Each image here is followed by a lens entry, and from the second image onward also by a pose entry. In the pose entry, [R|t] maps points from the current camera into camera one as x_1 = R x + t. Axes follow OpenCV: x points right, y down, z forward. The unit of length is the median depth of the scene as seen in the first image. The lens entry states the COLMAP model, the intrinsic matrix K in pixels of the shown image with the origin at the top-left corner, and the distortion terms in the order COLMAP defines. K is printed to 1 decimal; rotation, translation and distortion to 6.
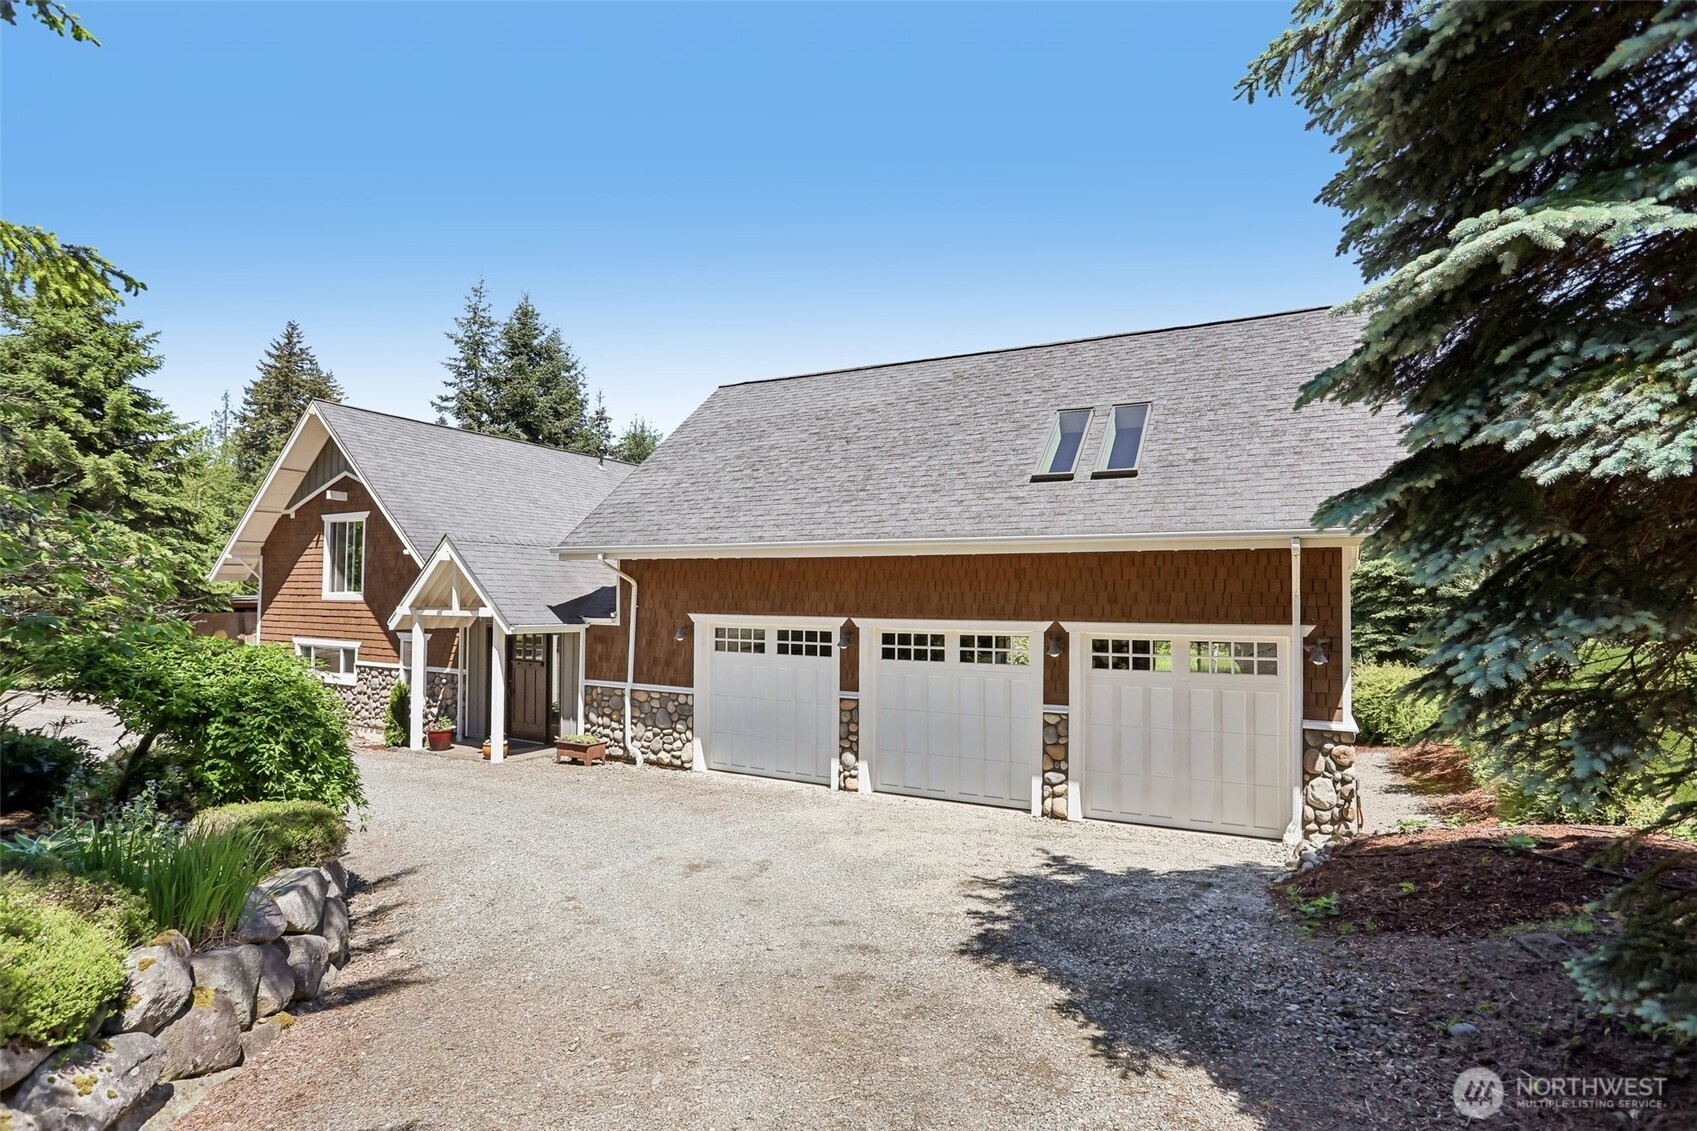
lens RADIAL K [[832.5, 0, 846.2], [0, 832.5, 547.5], [0, 0, 1]] dist [-0.077391, 0.035903]
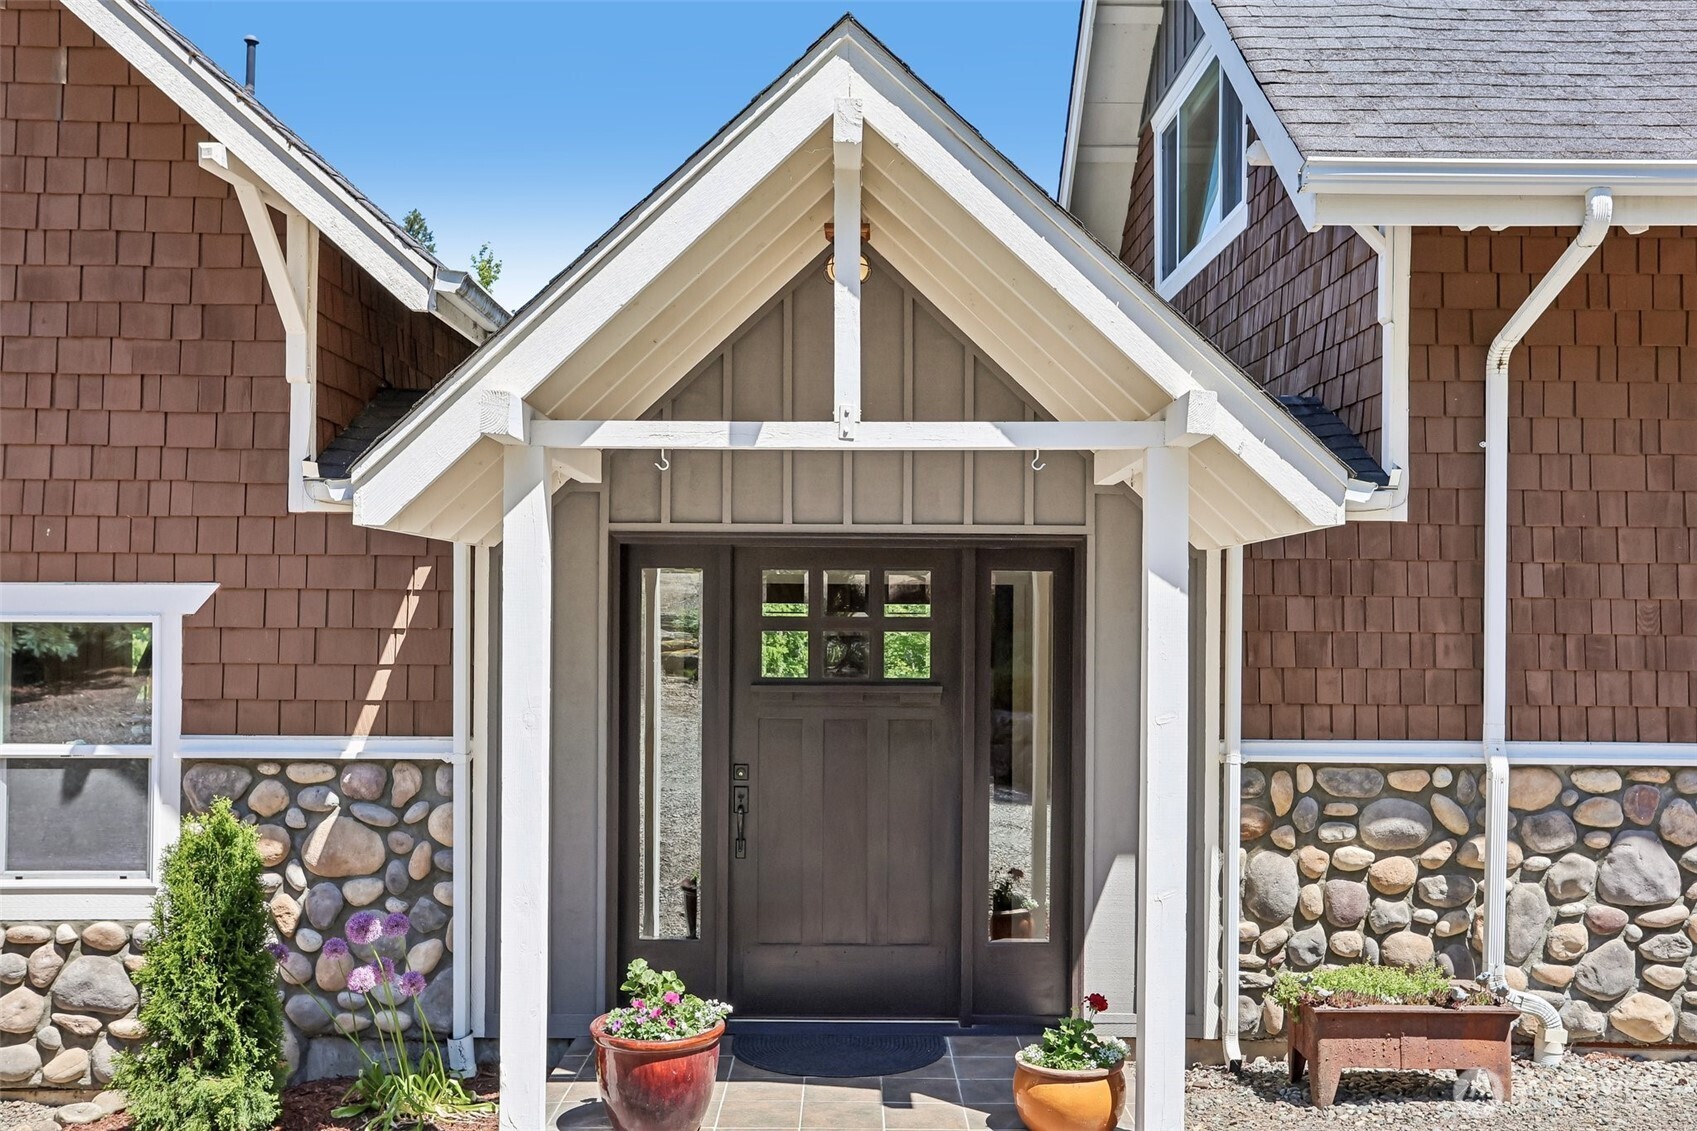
lens RADIAL K [[1544.4, 0, 850.0], [0, 1544.4, 600.9], [0, 0, 1]] dist [0.042779, 0.004212]
pose [[0.875099, 0.013806, 0.483746, -0.687032], [-0.029625, 0.999247, 0.025073, 0.117366], [-0.483036, -0.036272, 0.874849, 0.693034]]
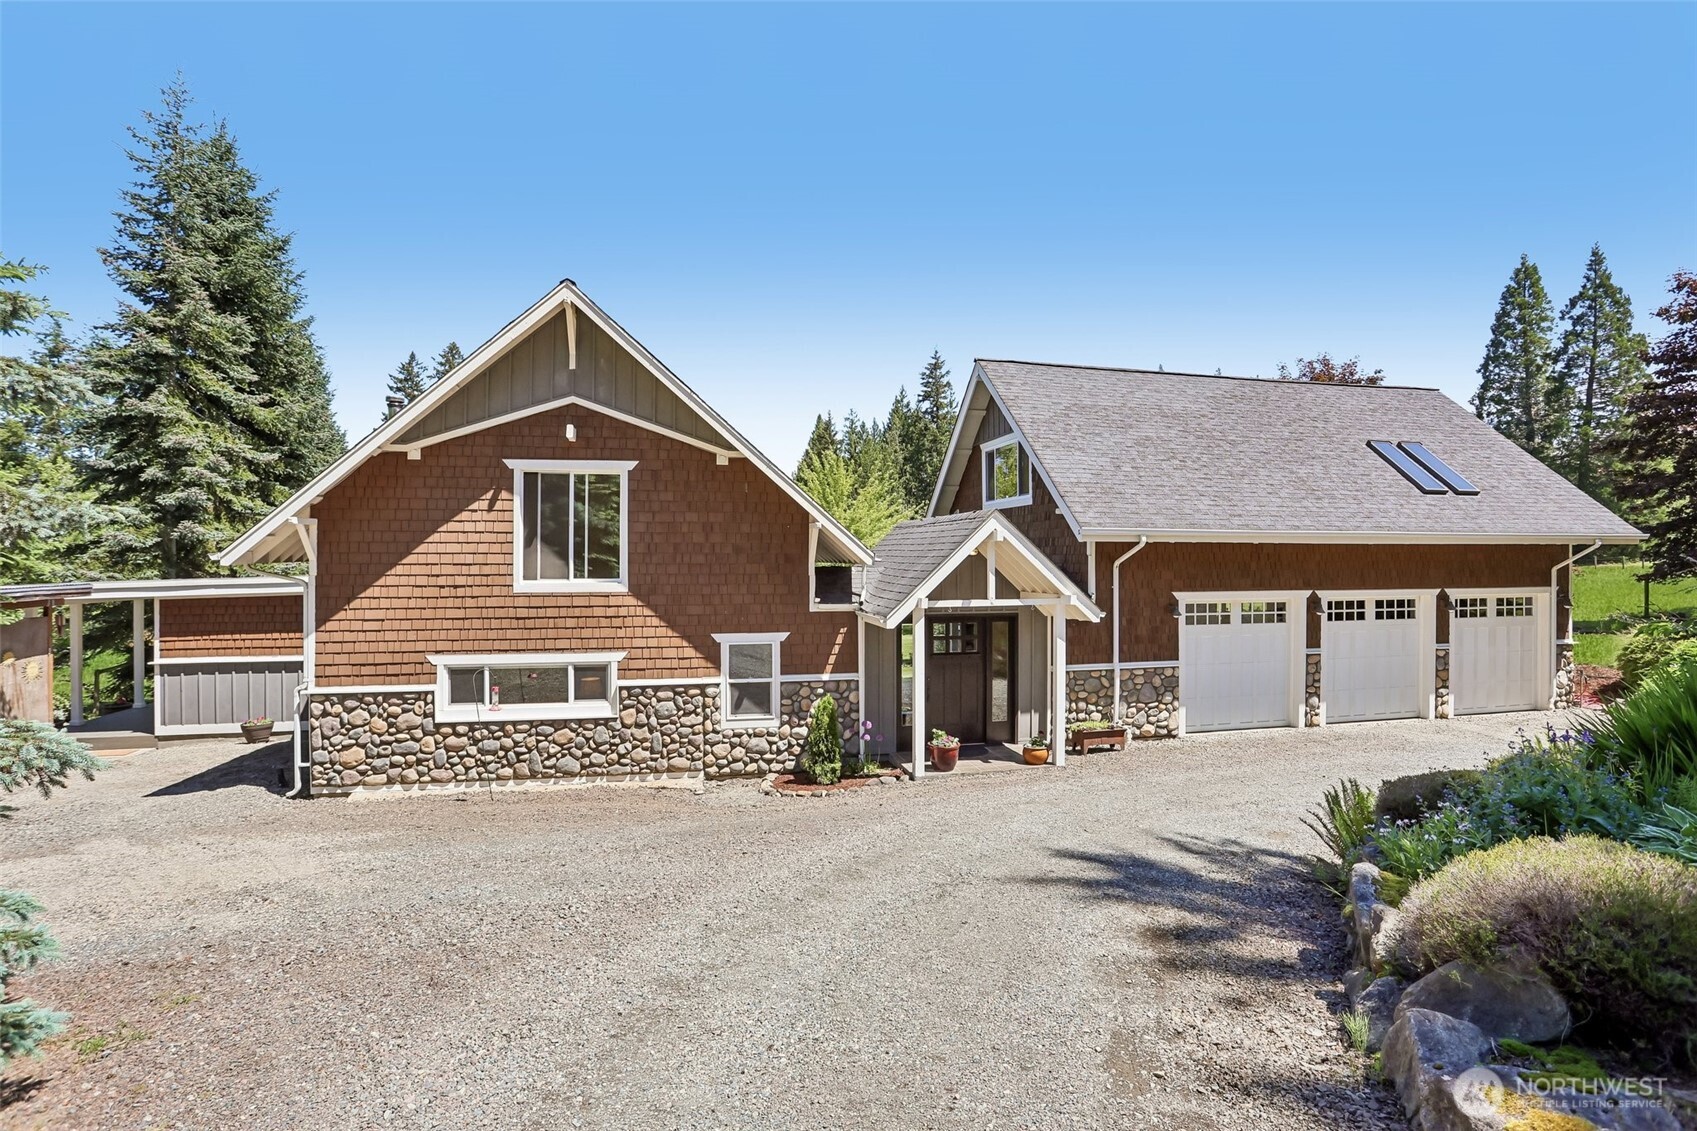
lens RADIAL K [[832.5, 0, 846.2], [0, 832.5, 547.5], [0, 0, 1]] dist [-0.077391, 0.035903]
pose [[0.758673, 0.005696, 0.651447, -1.197811], [-0.027903, 0.999328, 0.023758, 0.008371], [-0.650874, -0.036202, 0.758322, 0.467609]]
